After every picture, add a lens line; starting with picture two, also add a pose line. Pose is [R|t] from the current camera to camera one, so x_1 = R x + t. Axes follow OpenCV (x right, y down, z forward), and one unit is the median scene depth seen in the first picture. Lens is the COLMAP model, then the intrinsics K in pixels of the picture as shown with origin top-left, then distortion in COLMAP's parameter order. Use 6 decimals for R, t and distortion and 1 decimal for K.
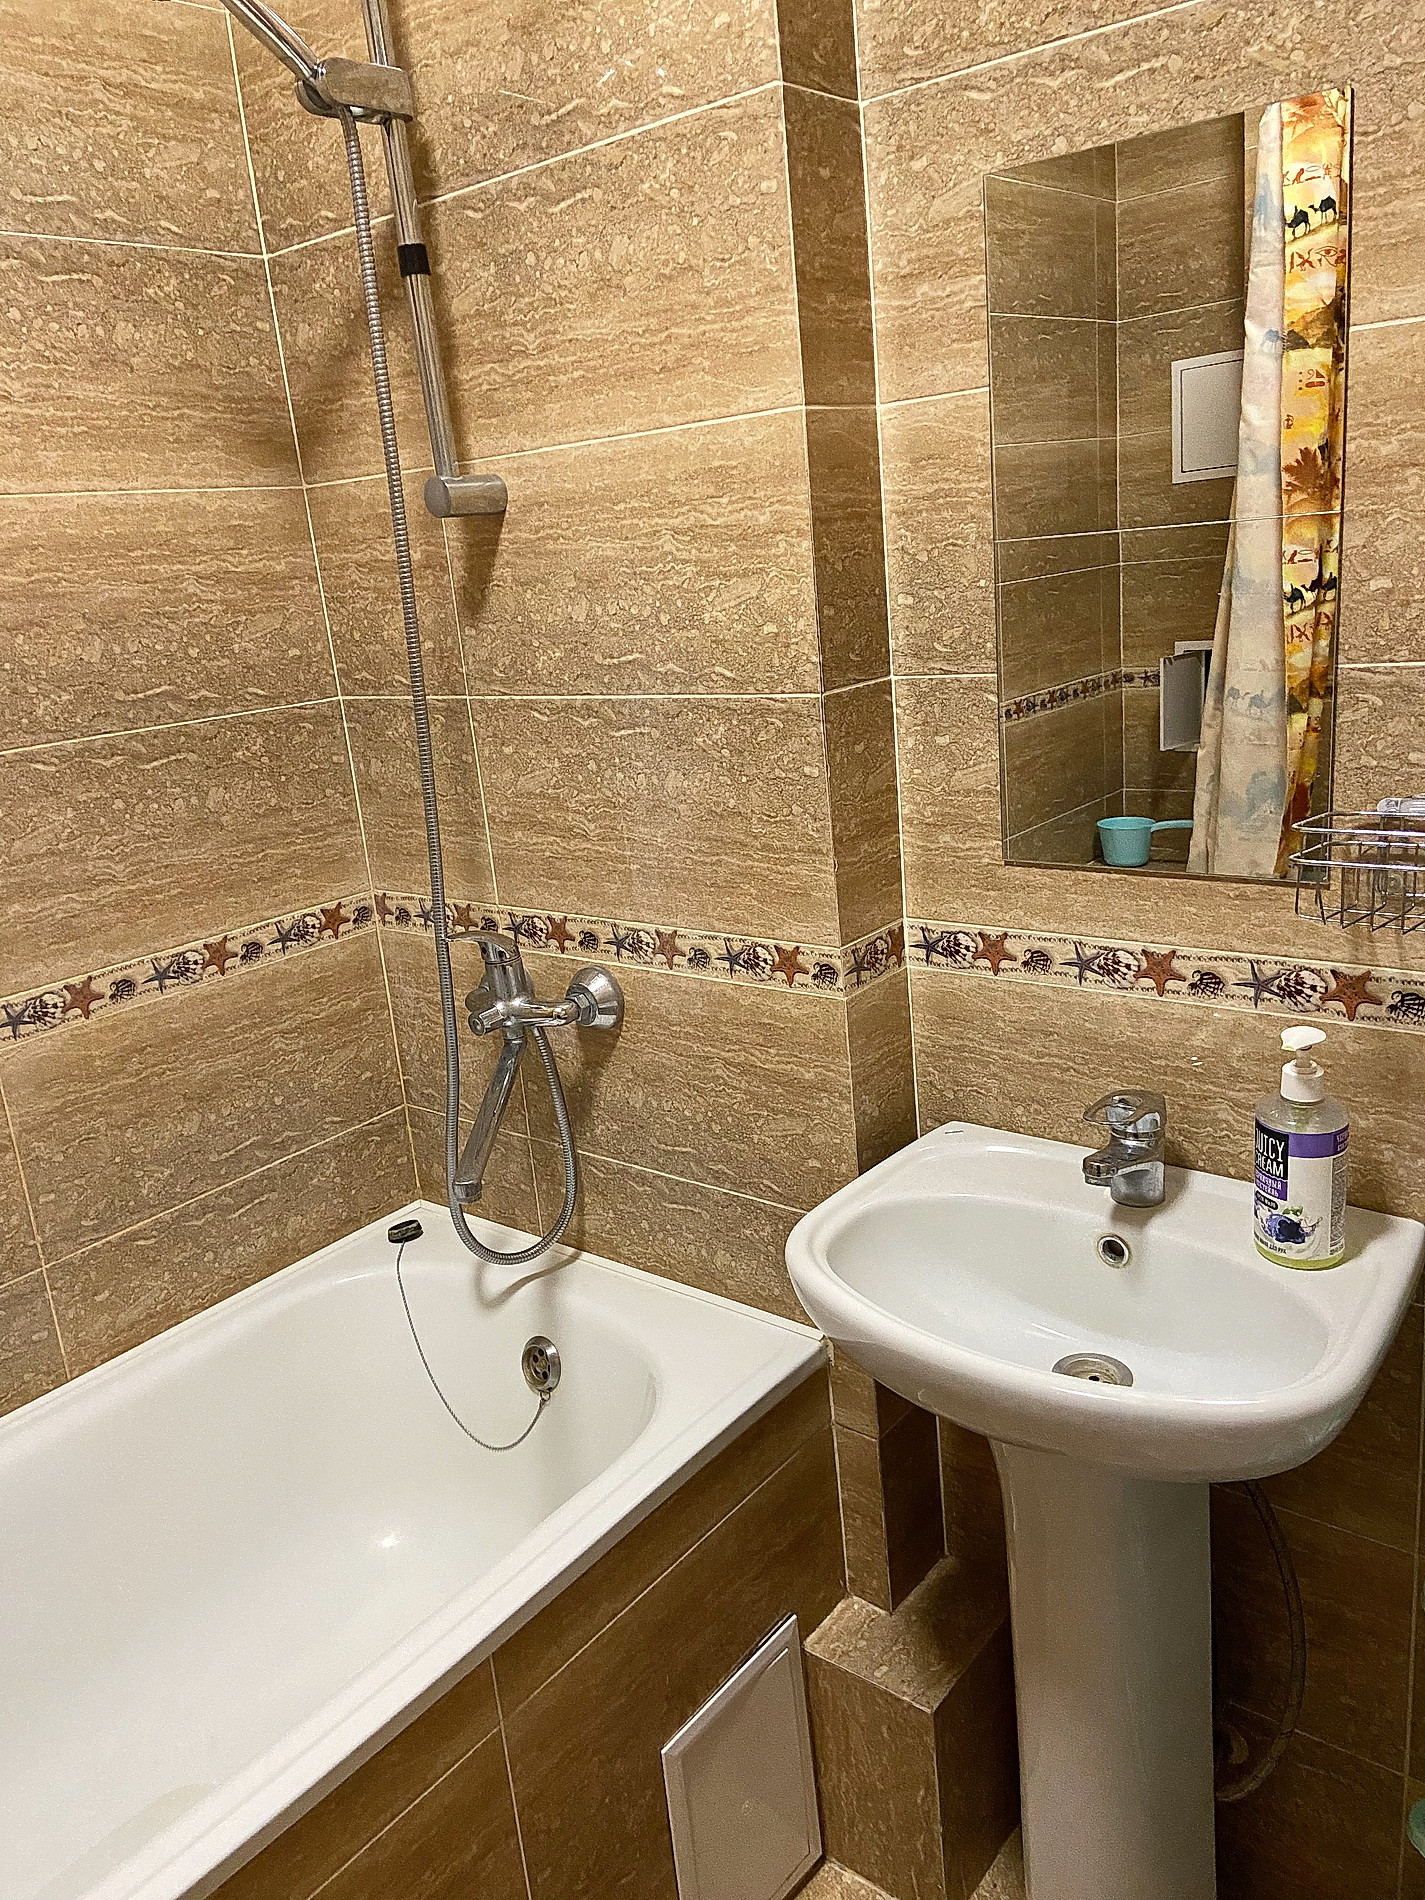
lens RADIAL K [[1440.3, 0, 706.2], [0, 1440.3, 943.6], [0, 0, 1]] dist [0.115759, -0.137861]
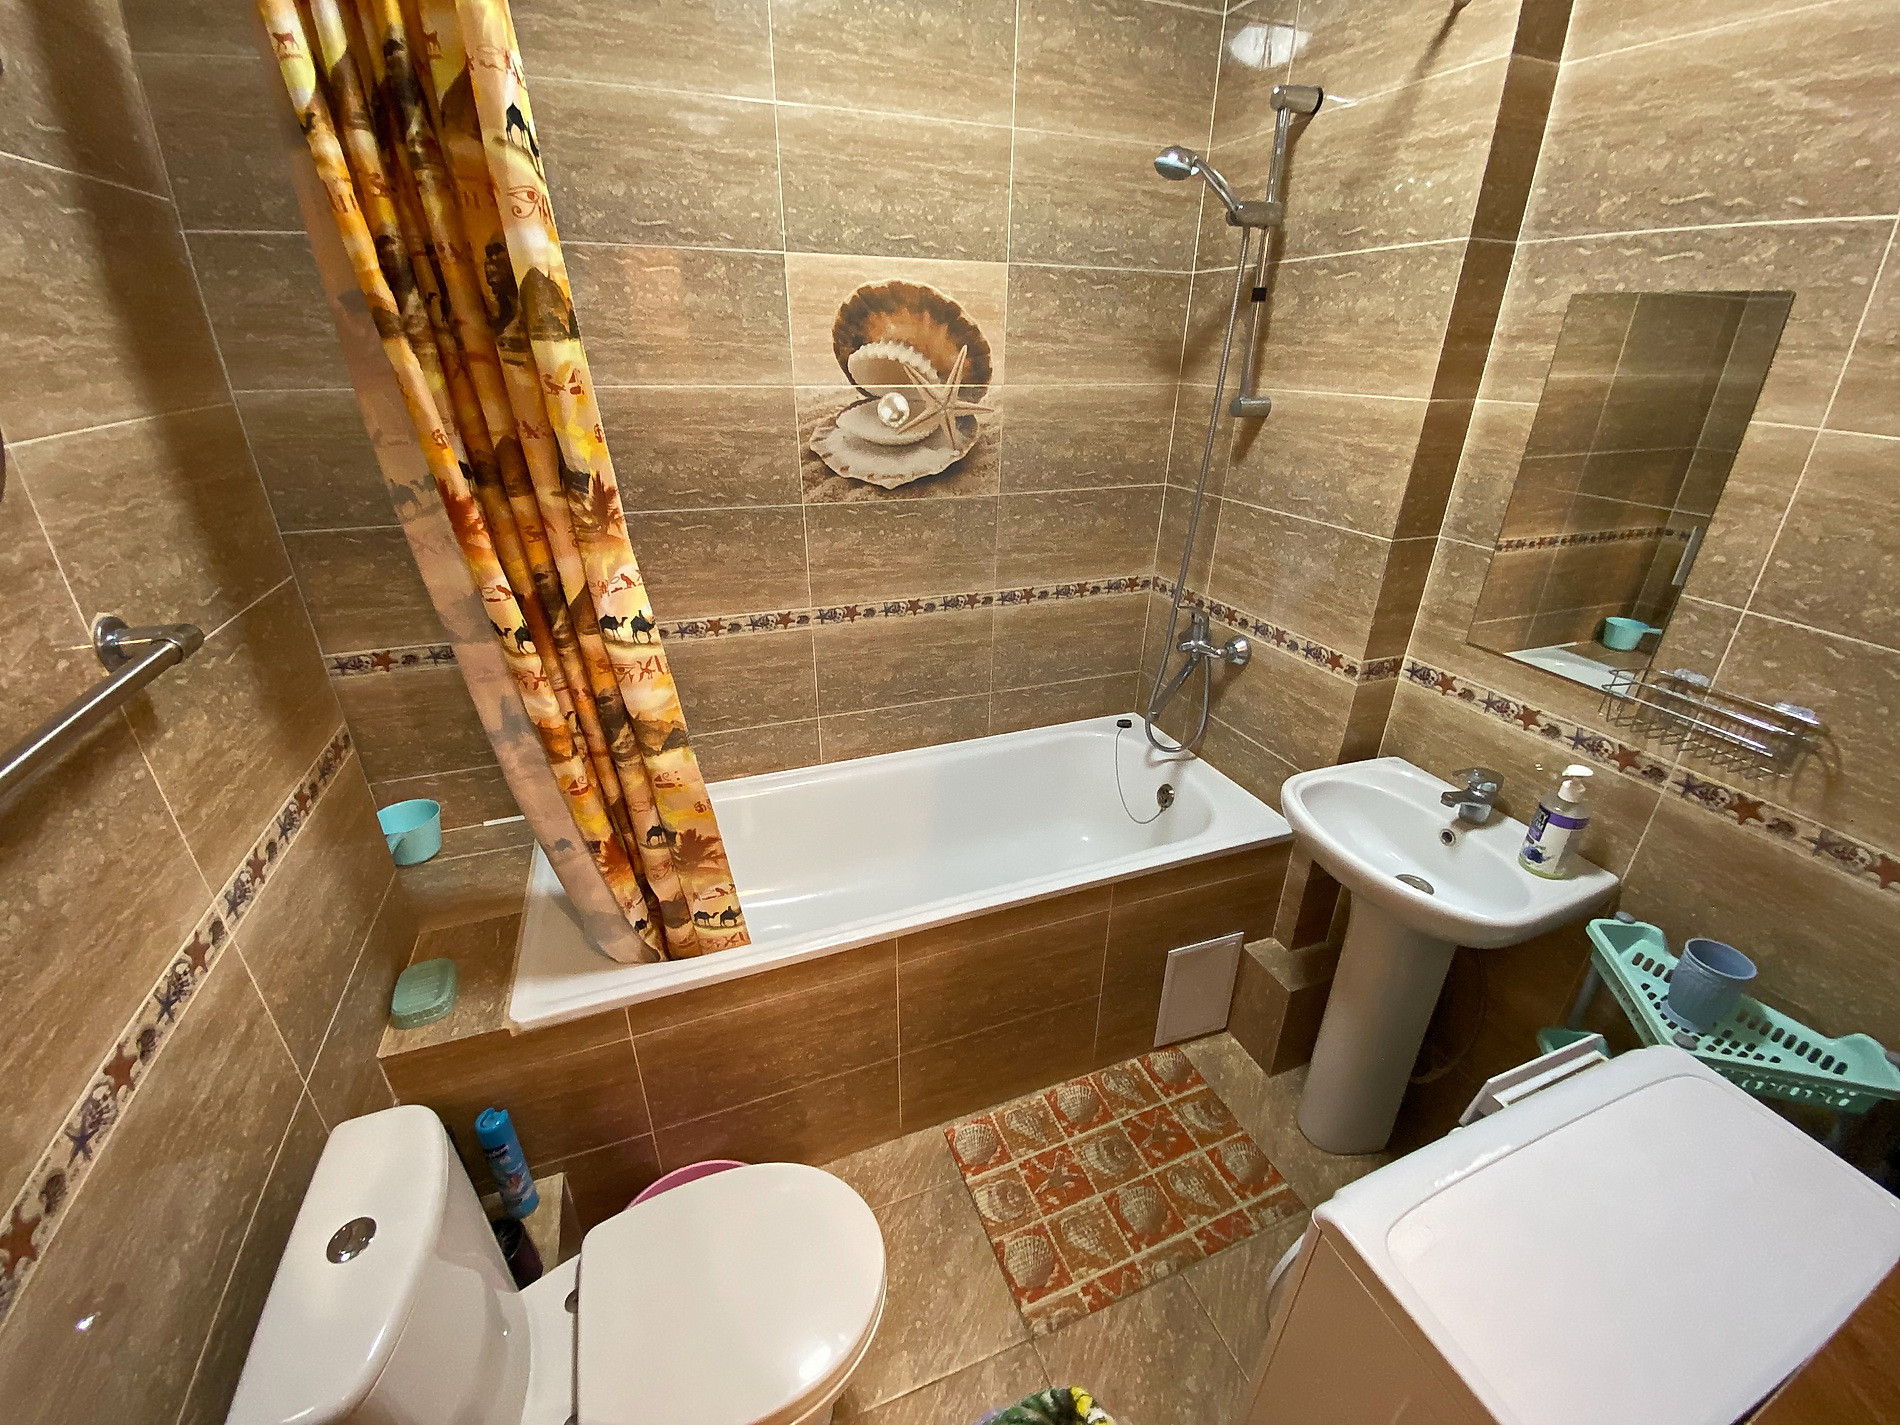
lens RADIAL K [[780.8, 0, 943.7], [0, 780.8, 713.2], [0, 0, 1]] dist [0.006558, -0.007694]
pose [[0.859425, 0.304466, -0.410718, 0.055437], [-0.222729, 0.946067, 0.235264, -0.052557], [0.460196, -0.110713, 0.880887, -0.259839]]
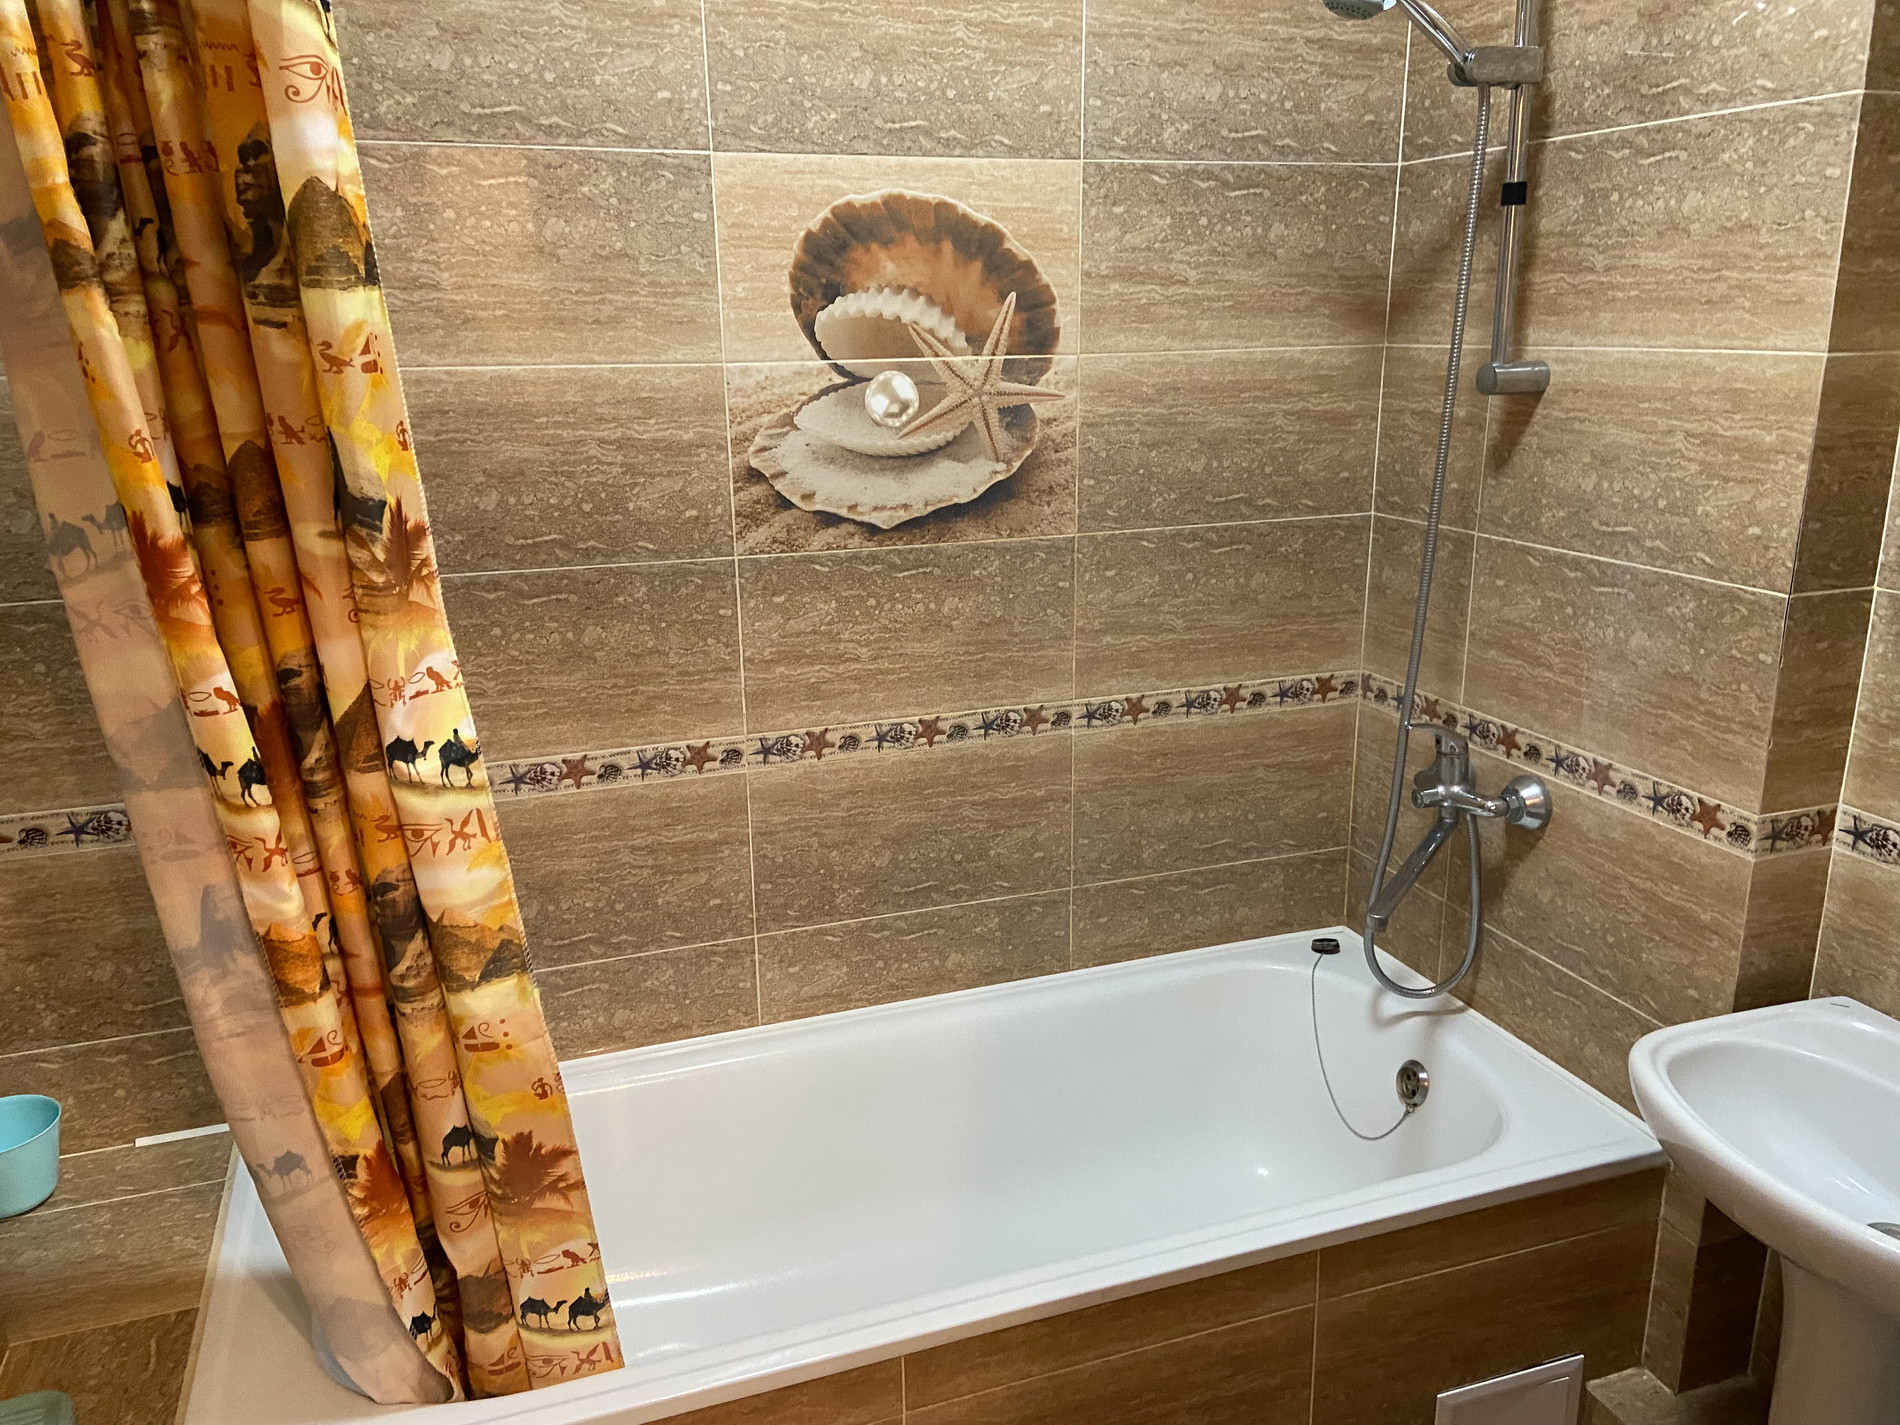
lens RADIAL K [[1440.3, 0, 940.6], [0, 1440.3, 704.7], [0, 0, 1]] dist [0.115759, -0.137861]
pose [[0.849309, 0.217125, -0.481177, 0.078315], [-0.205346, 0.975594, 0.077775, -0.036508], [0.486320, 0.032753, 0.873167, -0.295242]]
